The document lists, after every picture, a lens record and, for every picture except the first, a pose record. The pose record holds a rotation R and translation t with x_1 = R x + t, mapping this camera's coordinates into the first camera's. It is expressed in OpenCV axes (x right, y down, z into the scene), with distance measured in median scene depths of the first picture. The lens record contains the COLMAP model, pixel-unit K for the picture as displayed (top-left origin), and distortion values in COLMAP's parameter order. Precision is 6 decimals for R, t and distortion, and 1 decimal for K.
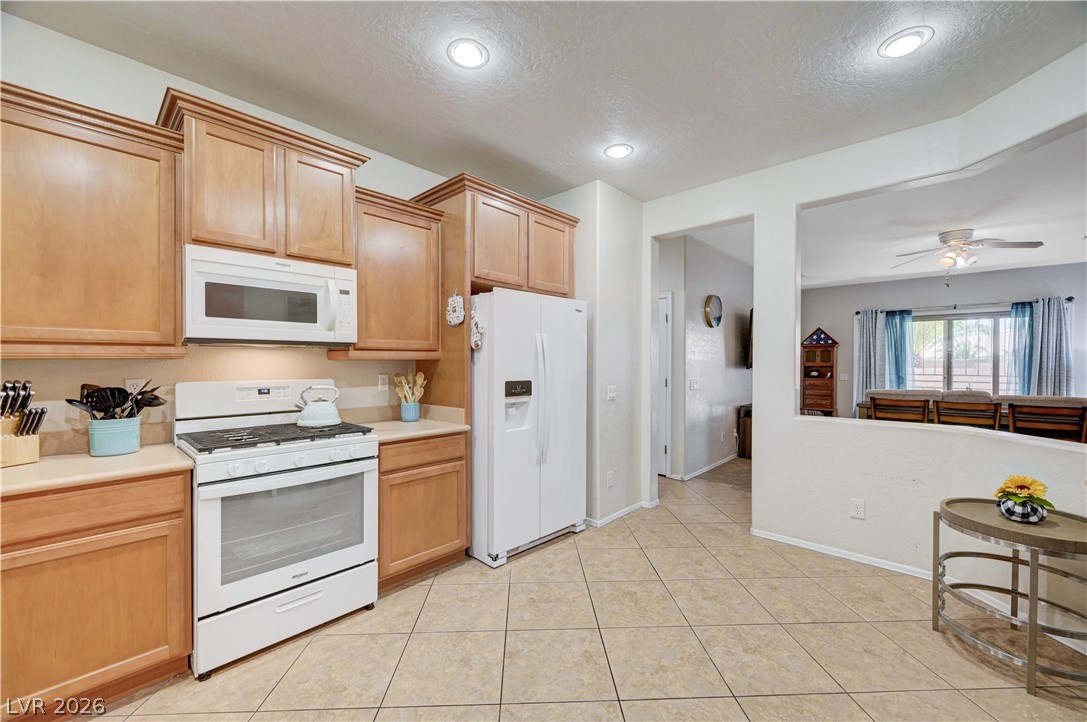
lens RADIAL K [[432.4, 0, 542.4], [0, 432.4, 364.9], [0, 0, 1]] dist [-0.002417, -0.000633]
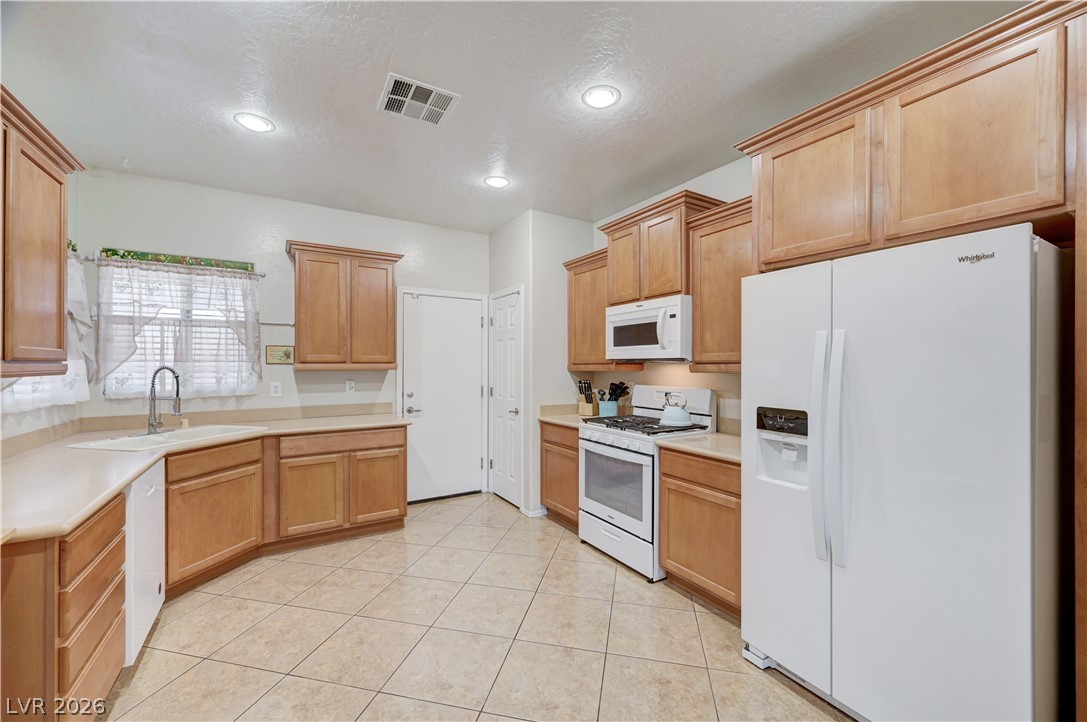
lens RADIAL K [[432.4, 0, 548.4], [0, 432.4, 361.0], [0, 0, 1]] dist [-0.002417, -0.000633]
pose [[-0.256355, -0.008617, -0.966544, 0.657375], [-0.005388, 0.999957, -0.007486, -0.028149], [0.966568, 0.003289, -0.256391, 0.818898]]
